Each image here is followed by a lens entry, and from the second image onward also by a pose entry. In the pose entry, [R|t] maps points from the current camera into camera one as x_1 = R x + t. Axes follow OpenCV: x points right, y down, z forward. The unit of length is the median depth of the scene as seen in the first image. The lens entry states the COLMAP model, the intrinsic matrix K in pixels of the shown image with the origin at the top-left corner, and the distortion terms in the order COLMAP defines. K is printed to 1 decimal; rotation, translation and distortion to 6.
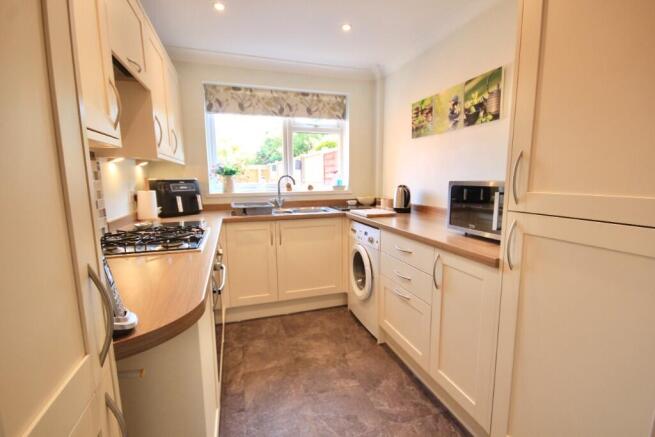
lens RADIAL K [[305.8, 0, 331.8], [0, 305.8, 220.7], [0, 0, 1]] dist [0.001520, 0.000219]
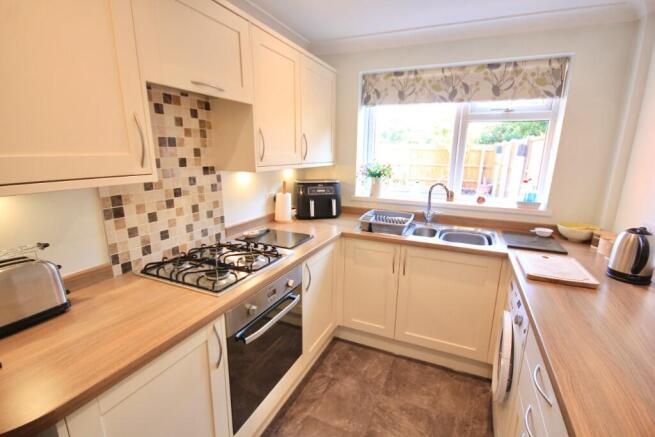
lens RADIAL K [[305.8, 0, 331.8], [0, 305.8, 220.7], [0, 0, 1]] dist [0.001520, 0.000219]
pose [[0.740822, 0.171382, -0.649469, 0.163064], [-0.115943, 0.985016, 0.127675, -0.123536], [0.661619, -0.019283, 0.749592, 0.251301]]
